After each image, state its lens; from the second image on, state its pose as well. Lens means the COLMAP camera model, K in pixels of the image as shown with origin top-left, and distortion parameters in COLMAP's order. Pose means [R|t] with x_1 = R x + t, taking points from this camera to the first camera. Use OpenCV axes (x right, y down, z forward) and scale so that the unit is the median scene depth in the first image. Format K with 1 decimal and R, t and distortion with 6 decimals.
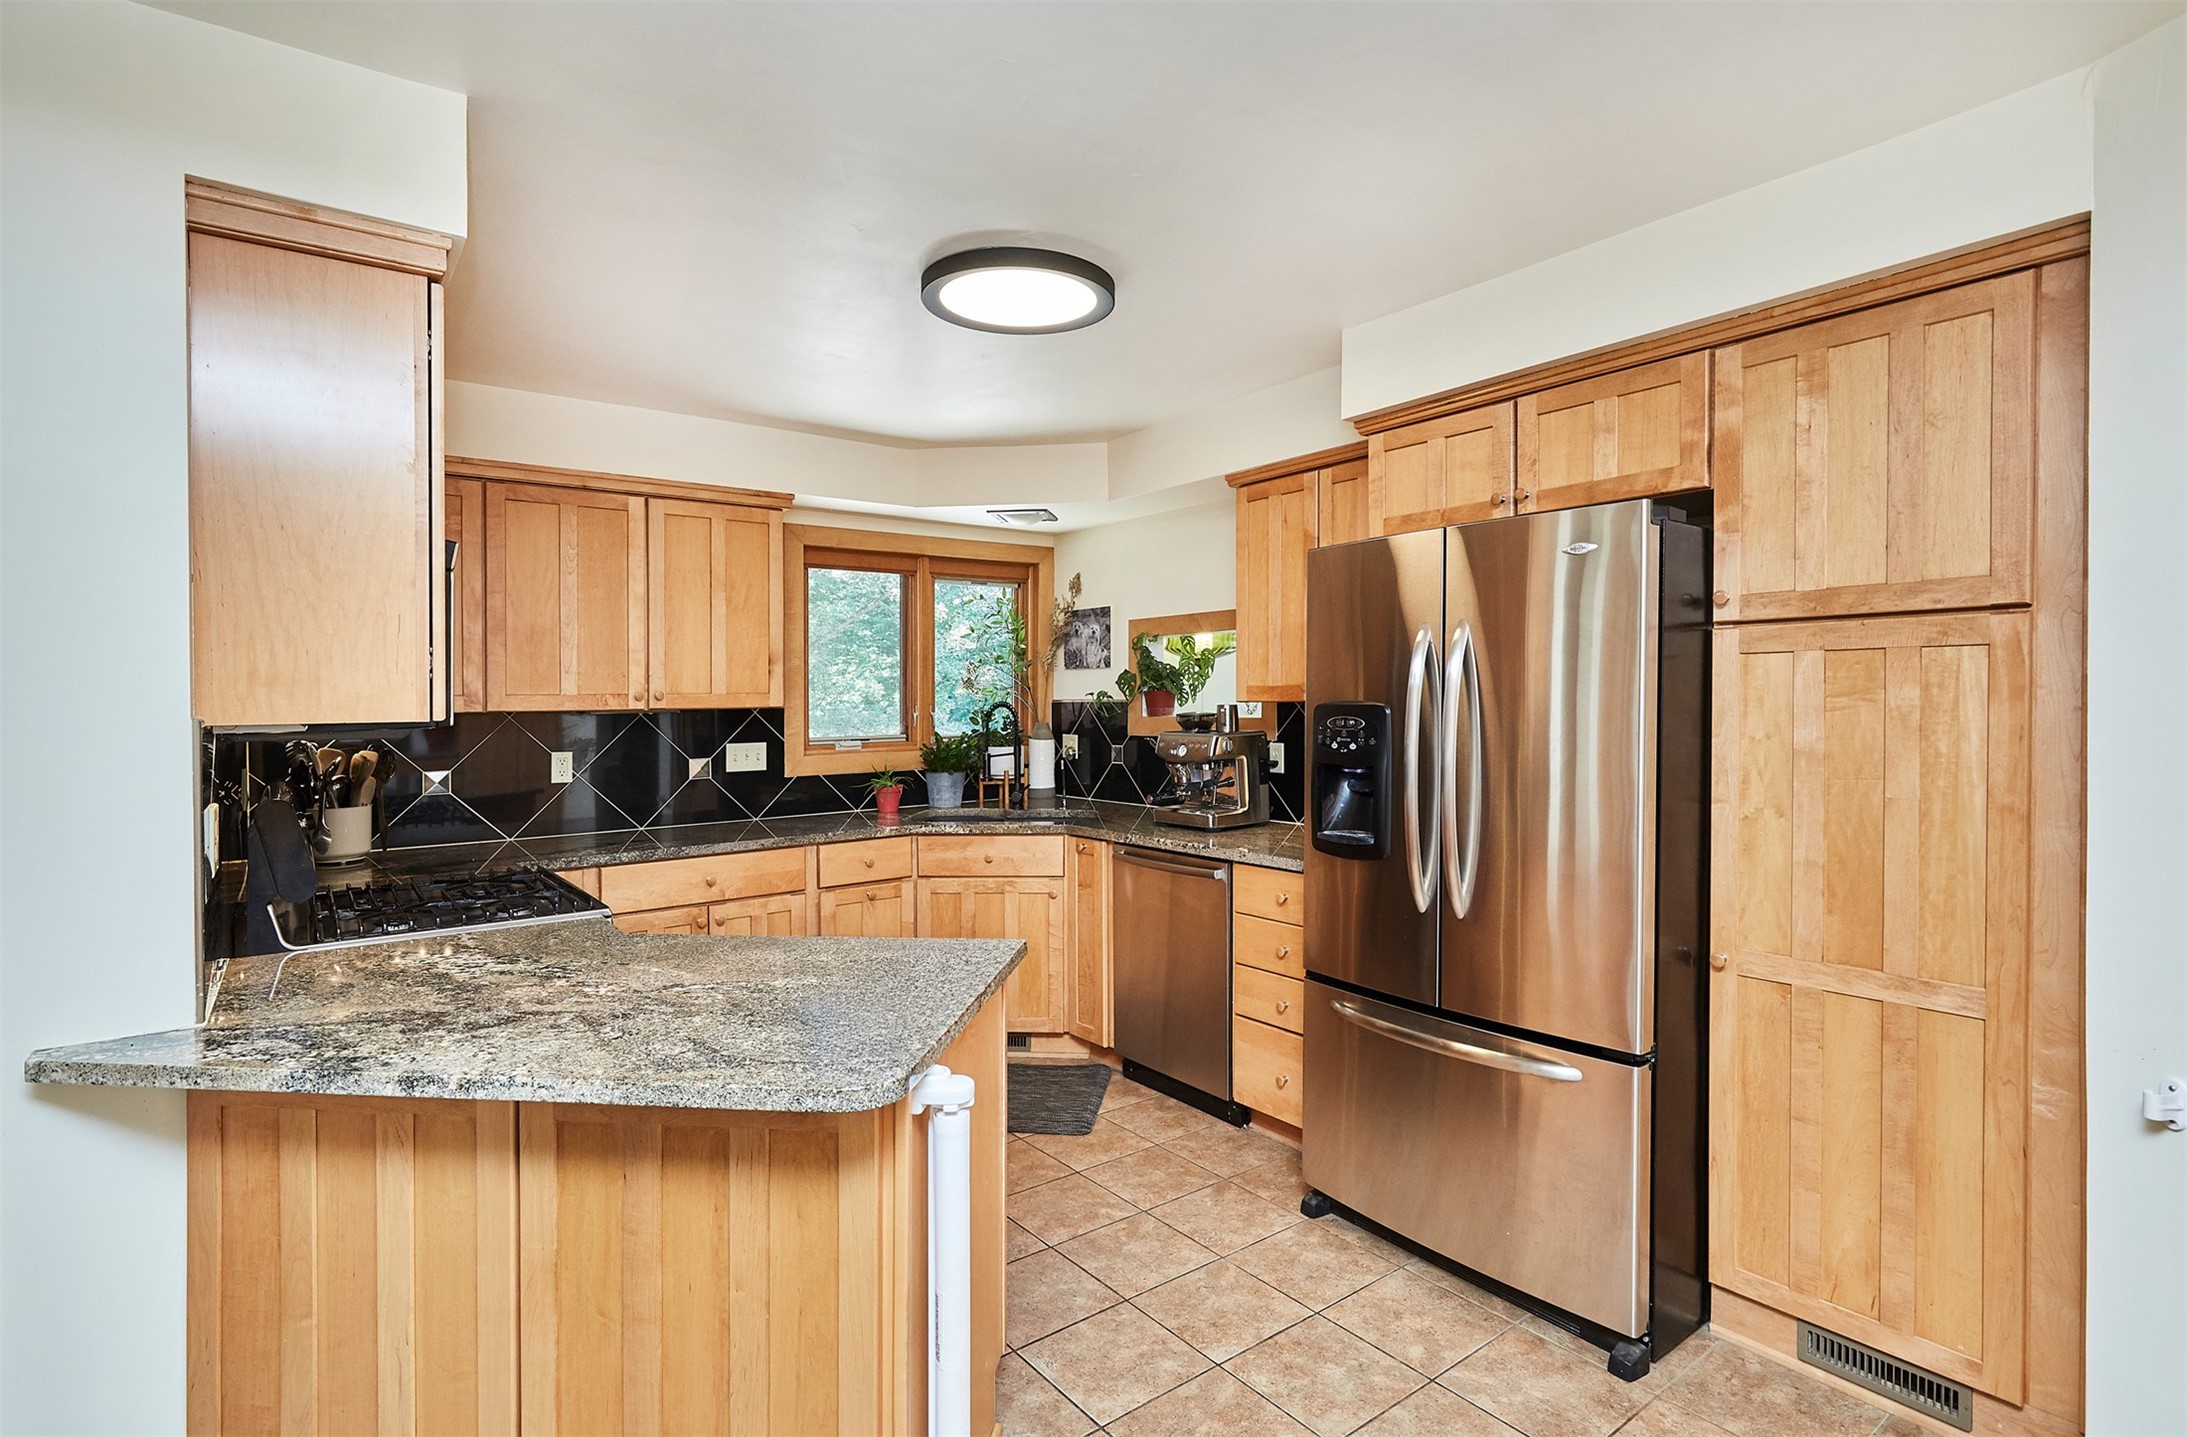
lens RADIAL K [[1097.1, 0, 1098.6], [0, 1097.1, 714.2], [0, 0, 1]] dist [0.008595, 0.002423]
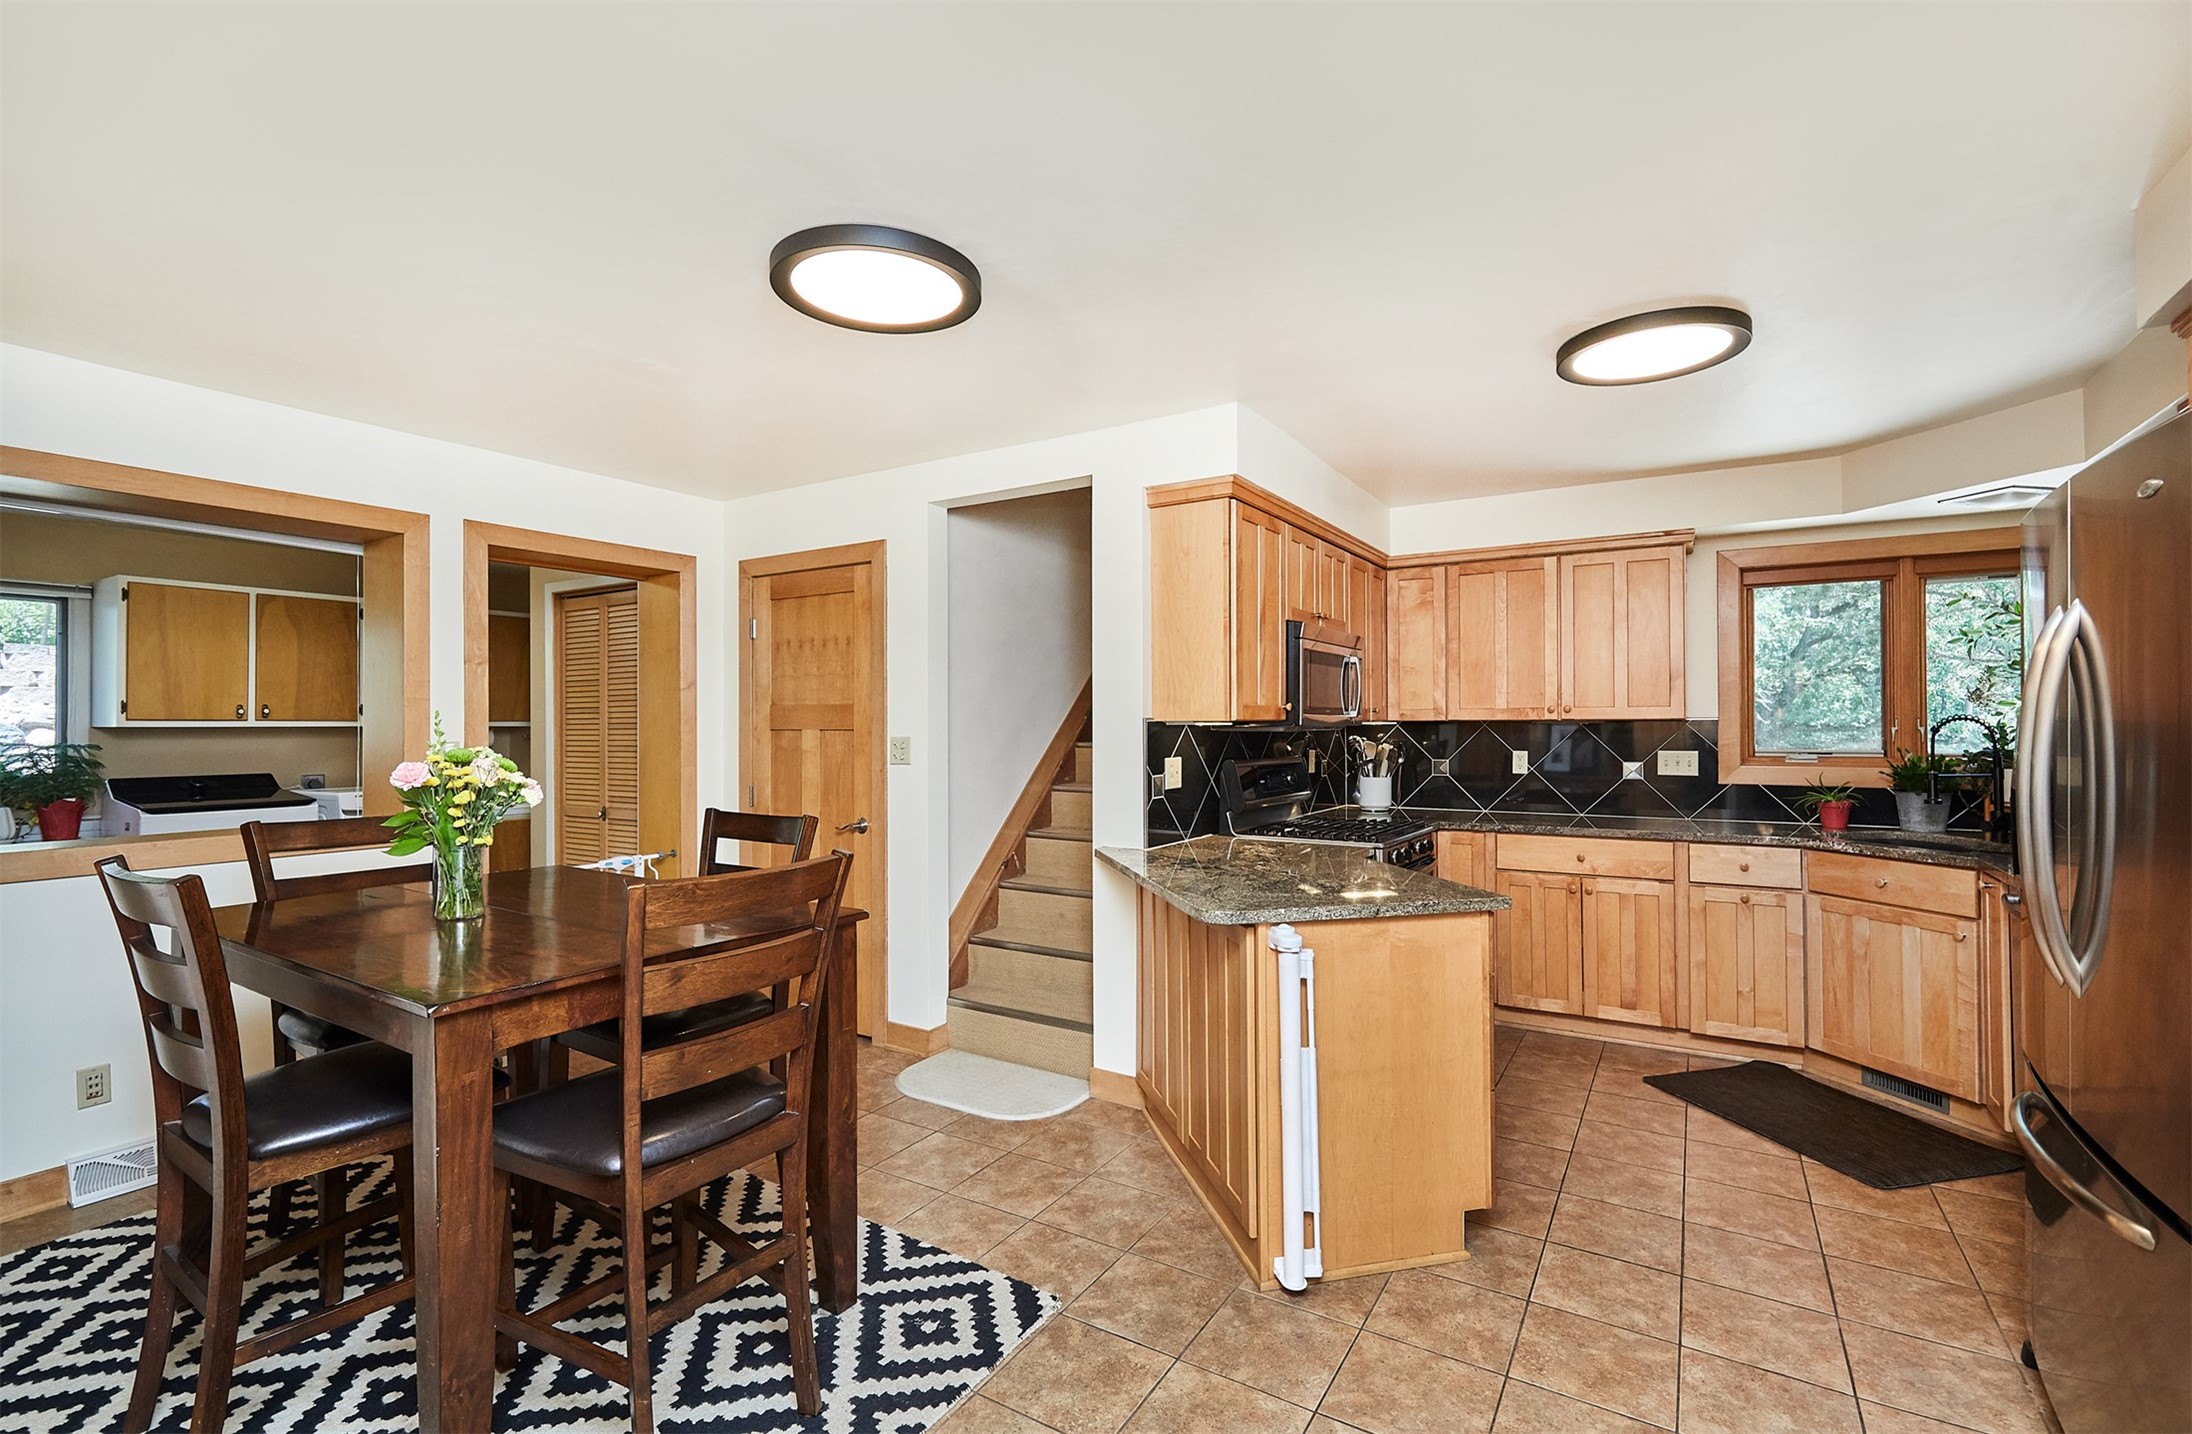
lens RADIAL K [[971.4, 0, 1058.0], [0, 971.4, 726.3], [0, 0, 1]] dist [0.003134, 0.000936]
pose [[0.305918, 0.013320, -0.951965, 0.455213], [-0.017431, 0.999813, 0.008388, 0.003714], [0.951898, 0.014028, 0.306093, 0.083411]]
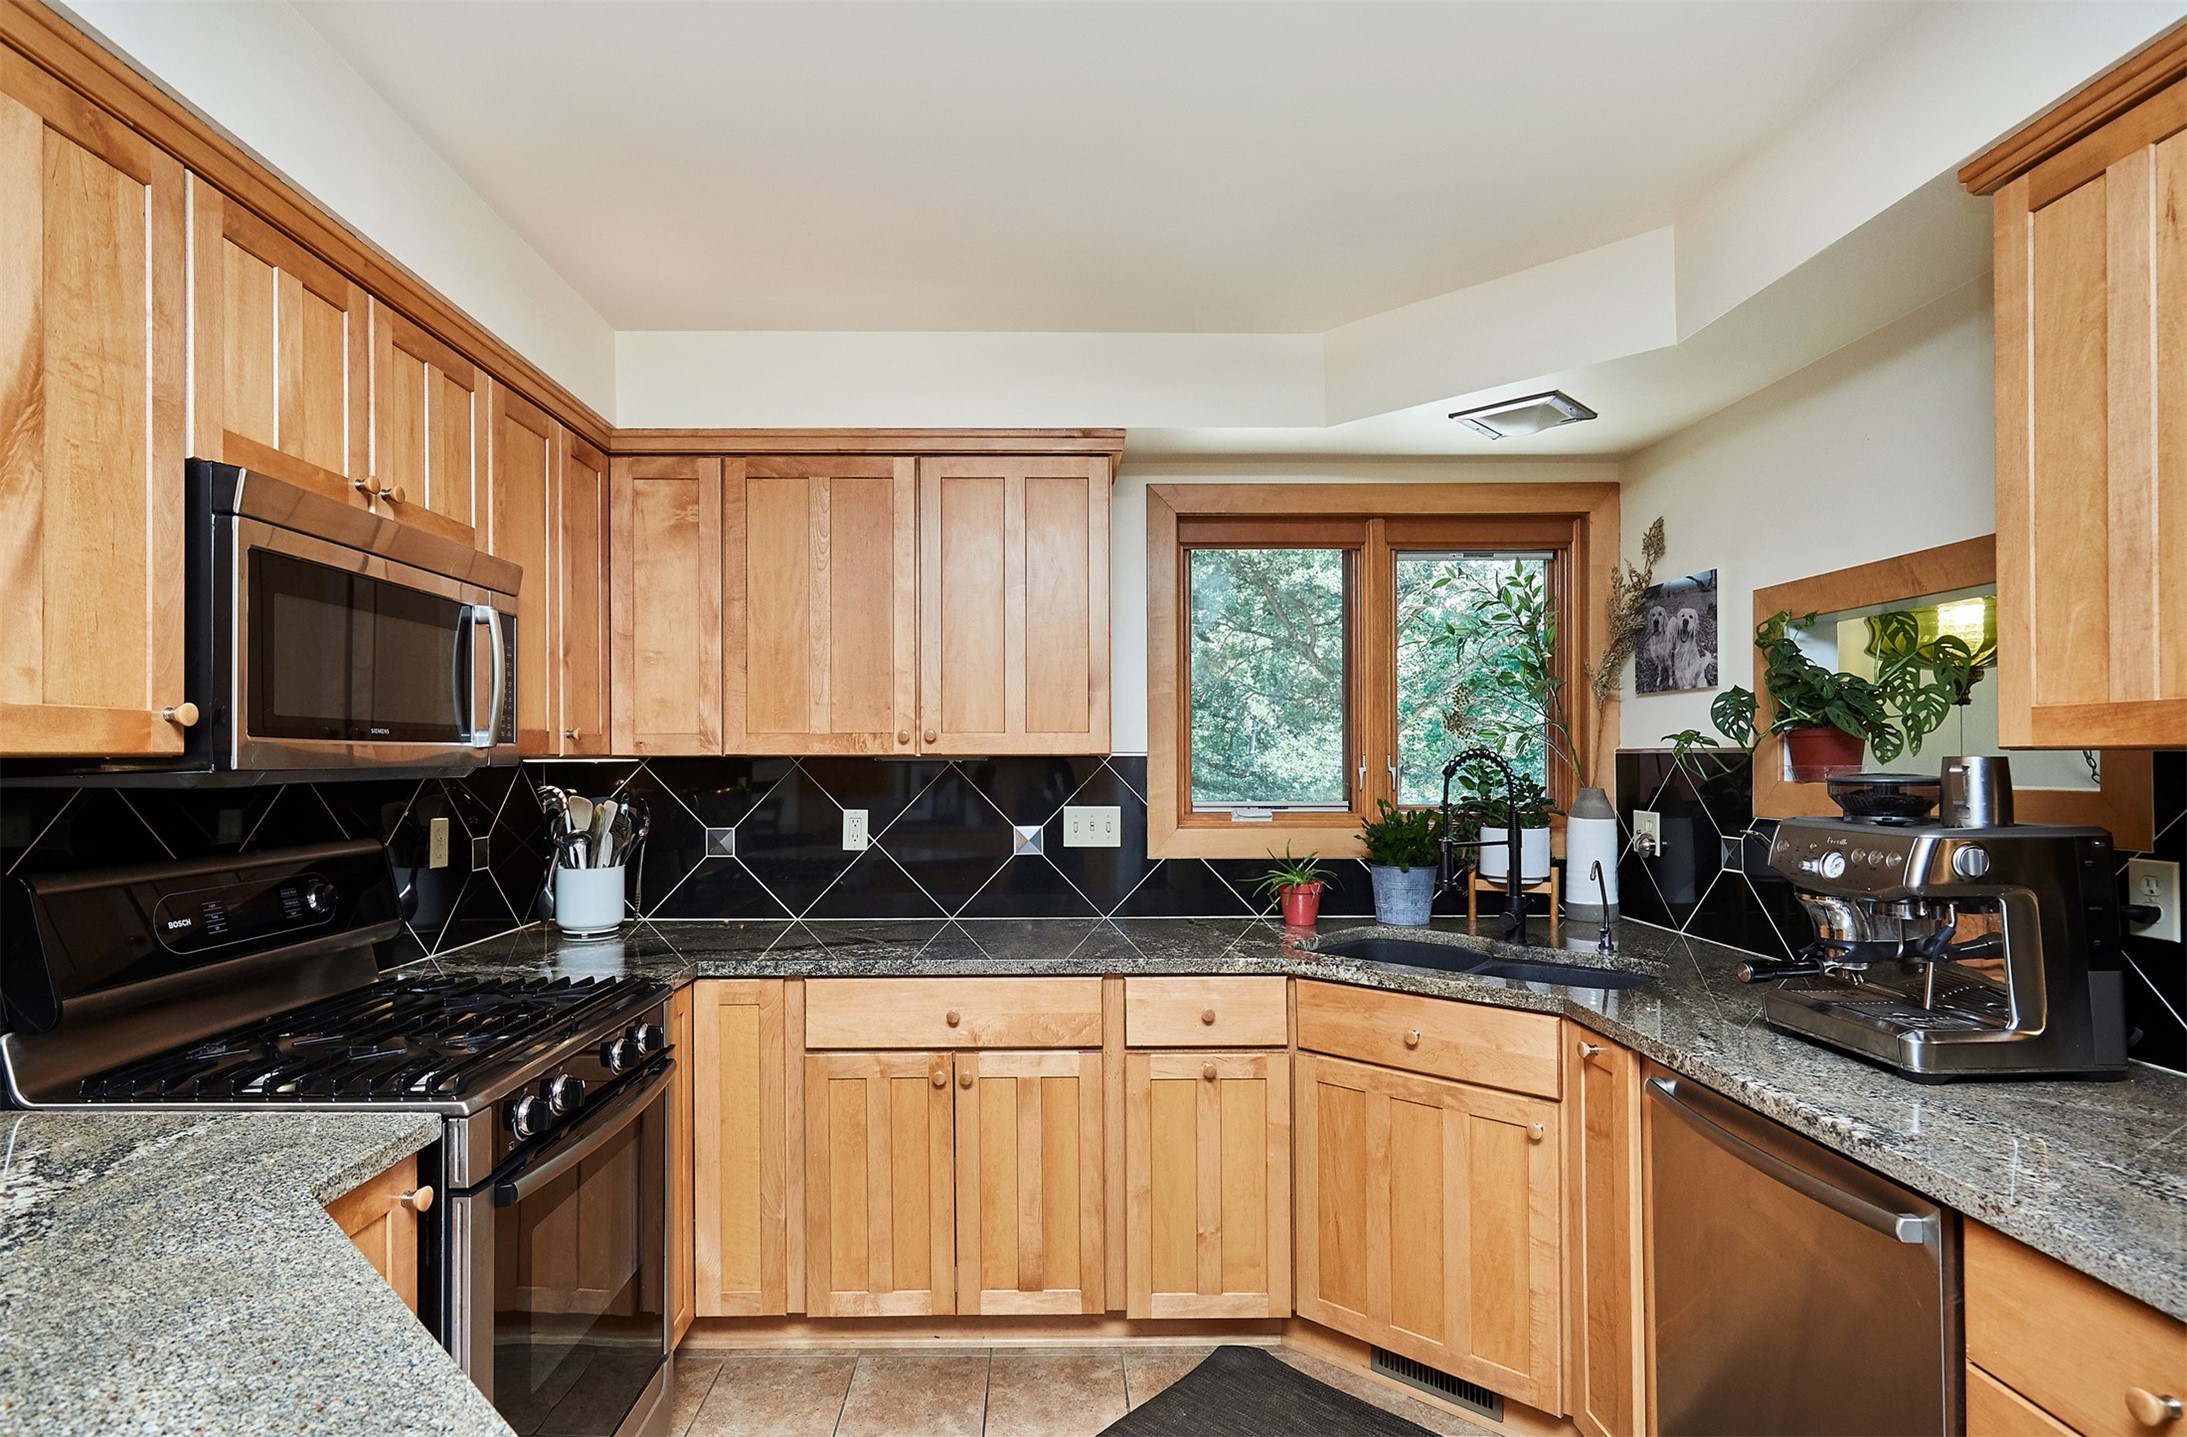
lens RADIAL K [[1097.1, 0, 1086.4], [0, 1097.1, 734.6], [0, 0, 1]] dist [0.008595, 0.002423]
pose [[0.805966, -0.001736, -0.591959, 0.088231], [-0.017809, 0.999472, -0.027179, -0.000124], [0.591693, 0.032447, 0.805510, 0.453427]]
